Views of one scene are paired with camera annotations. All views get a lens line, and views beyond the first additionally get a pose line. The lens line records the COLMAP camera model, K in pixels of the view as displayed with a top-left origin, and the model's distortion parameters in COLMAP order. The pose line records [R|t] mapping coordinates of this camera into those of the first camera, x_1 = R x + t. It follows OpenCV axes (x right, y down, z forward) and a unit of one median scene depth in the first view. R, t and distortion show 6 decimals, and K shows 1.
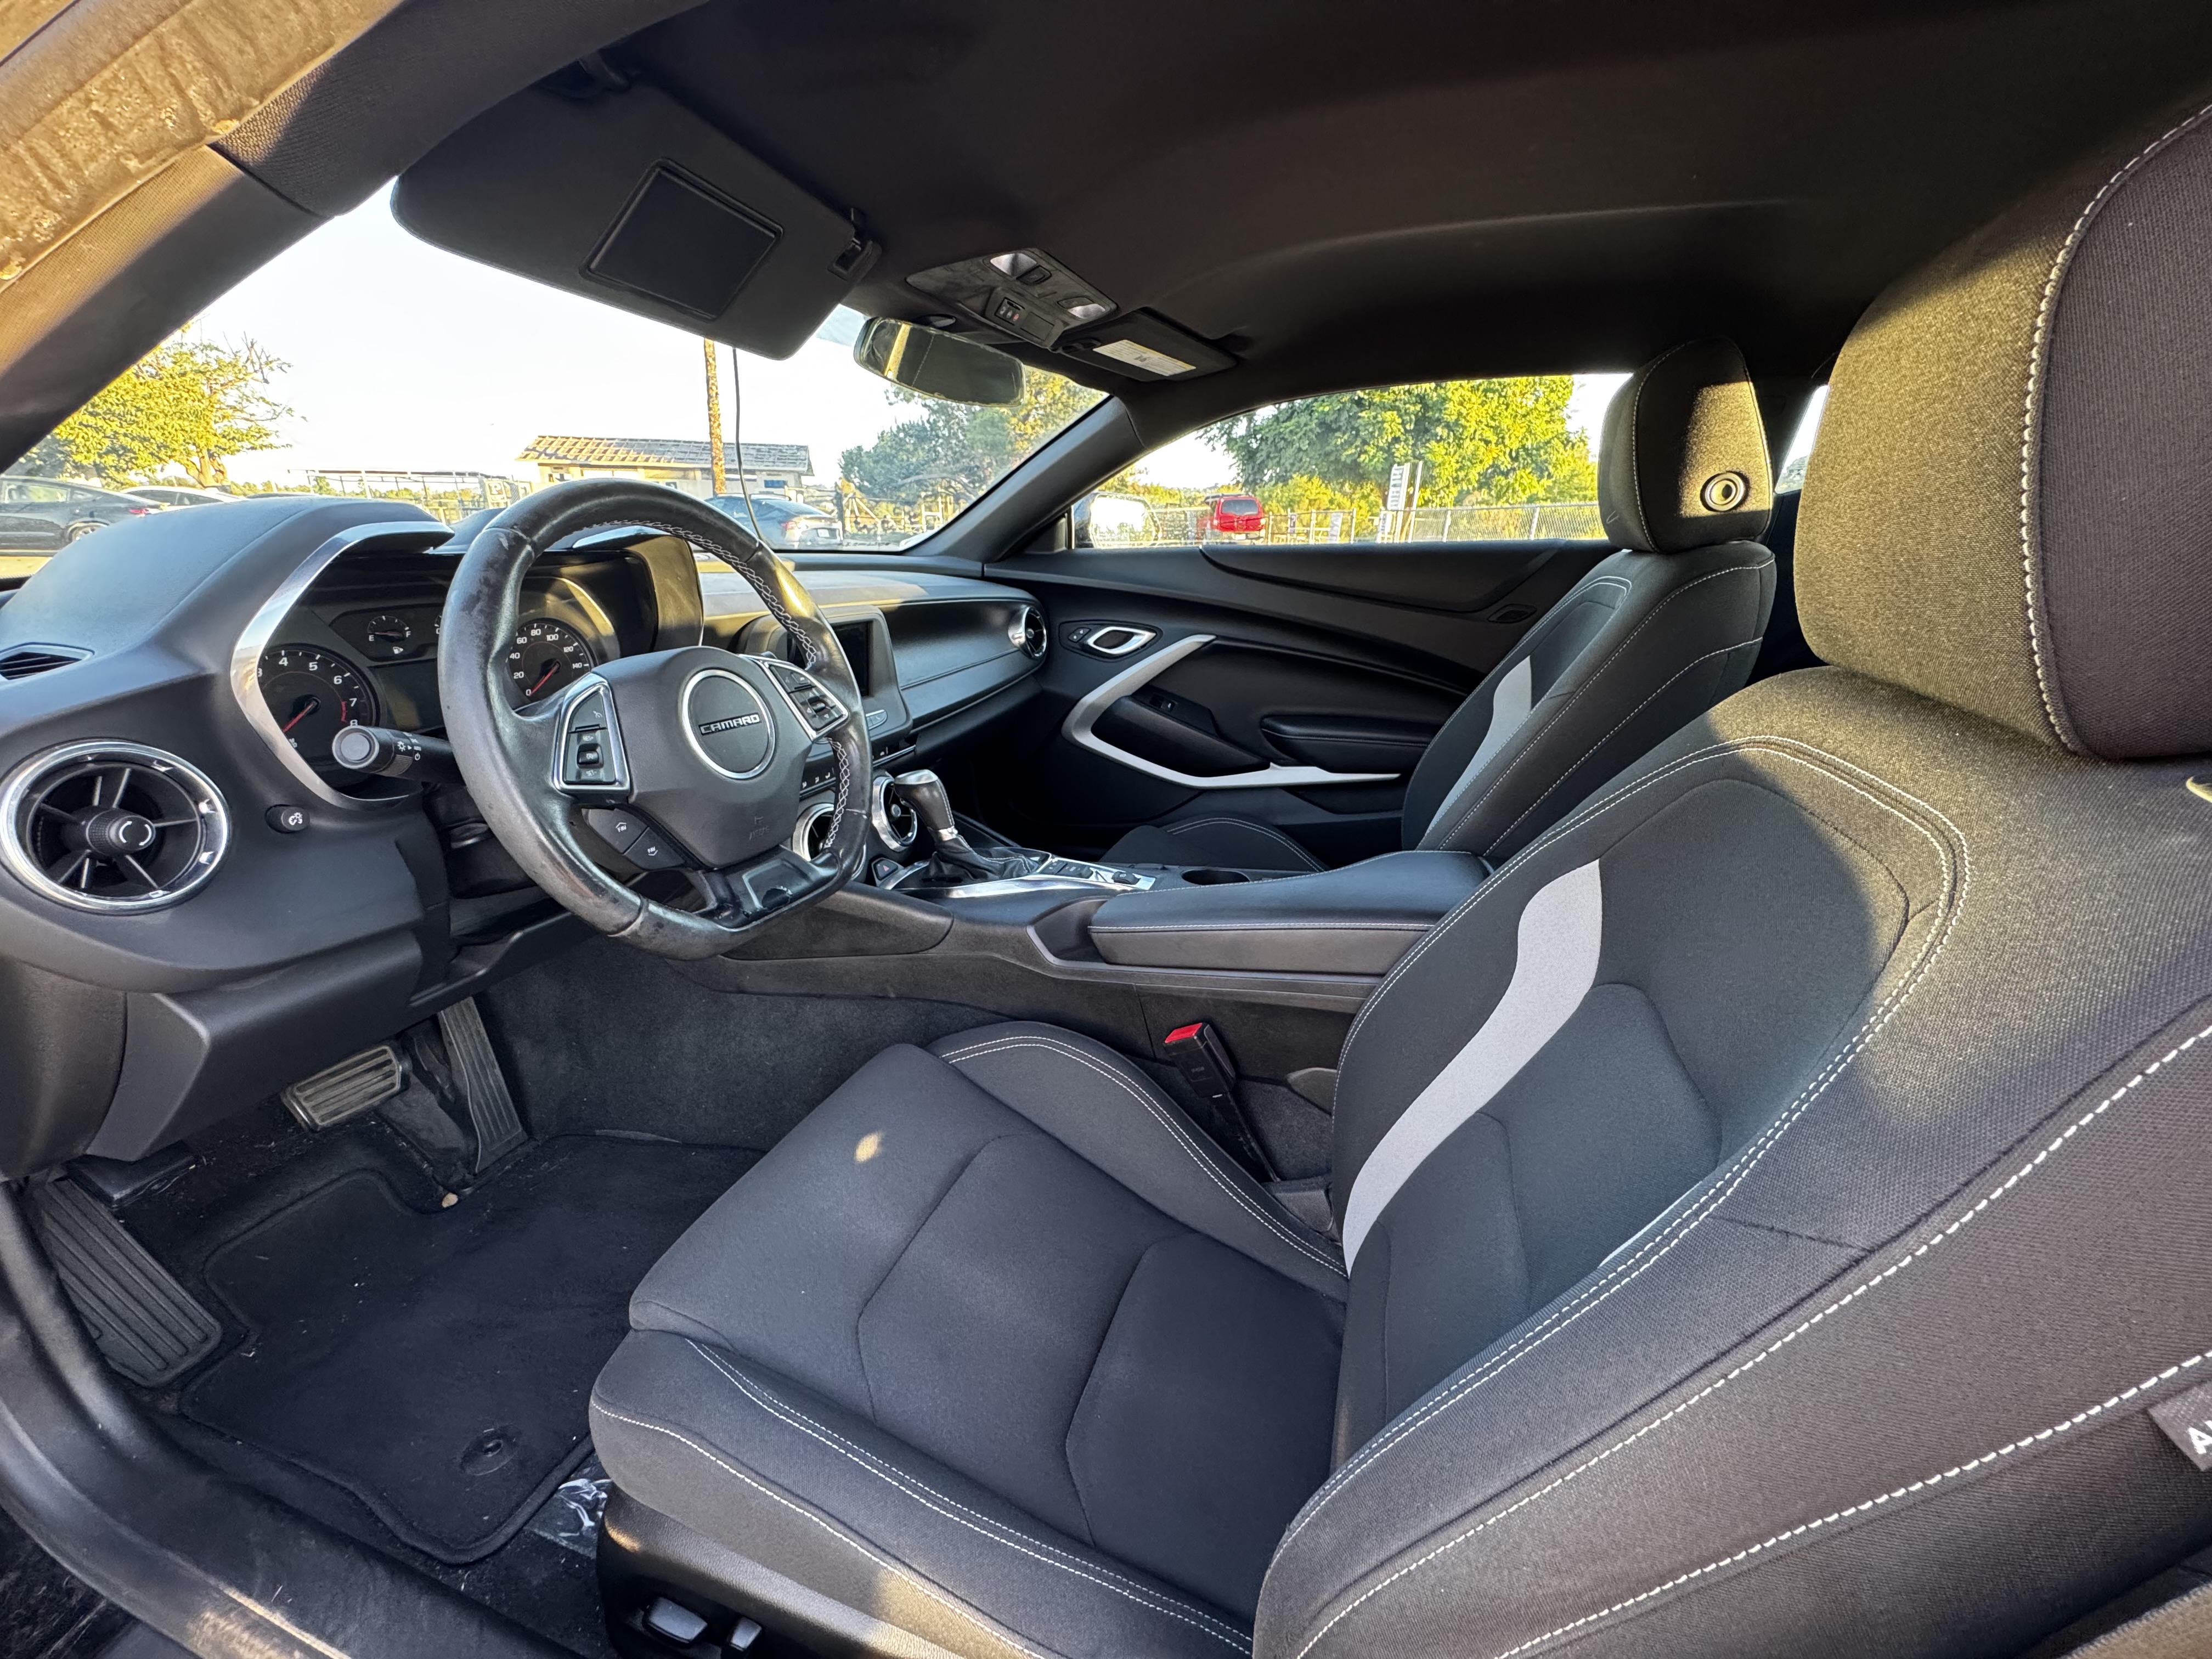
lens RADIAL K [[893.4, 0, 1106.0], [0, 893.4, 829.5], [0, 0, 1]] dist [-0.001247, -0.000170]
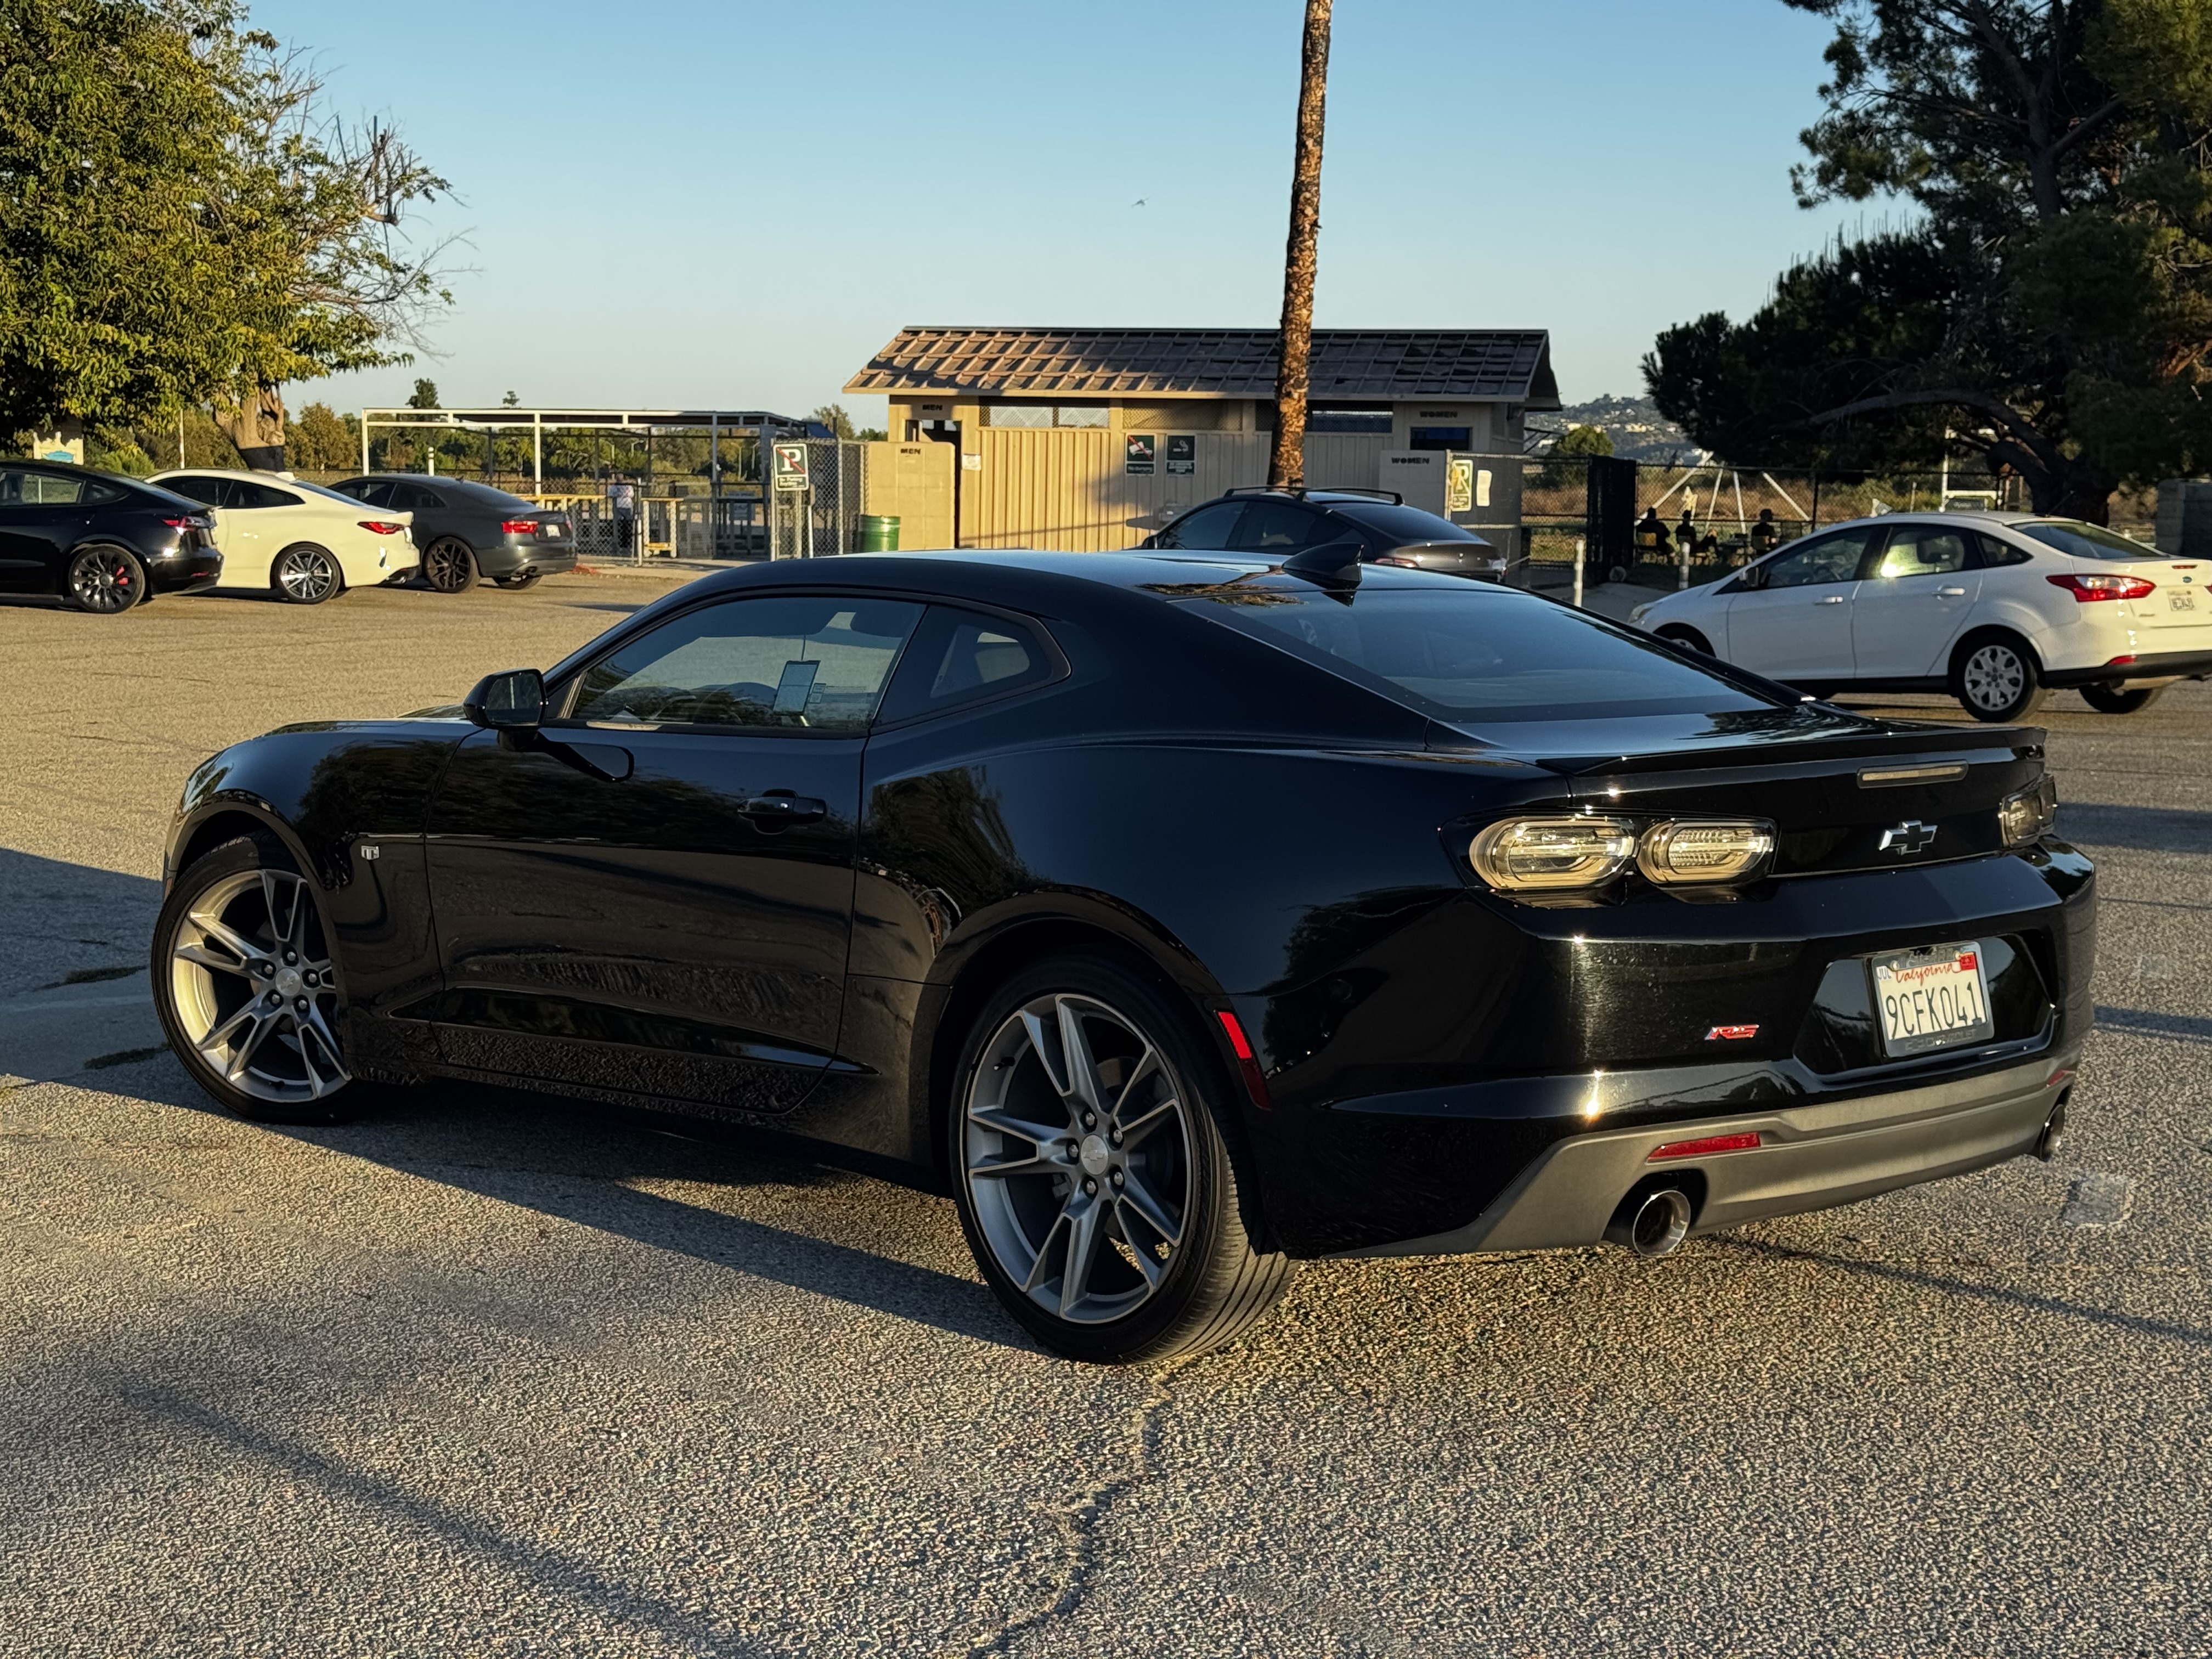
lens RADIAL K [[3728.0, 0, 1106.0], [0, 3728.0, 829.5], [0, 0, 1]] dist [0.014490, 0.033723]
pose [[0.886222, 0.051538, -0.460385, 0.241228], [-0.154163, 0.969961, -0.188175, 0.085396], [0.436858, 0.237739, 0.867546, -0.380864]]
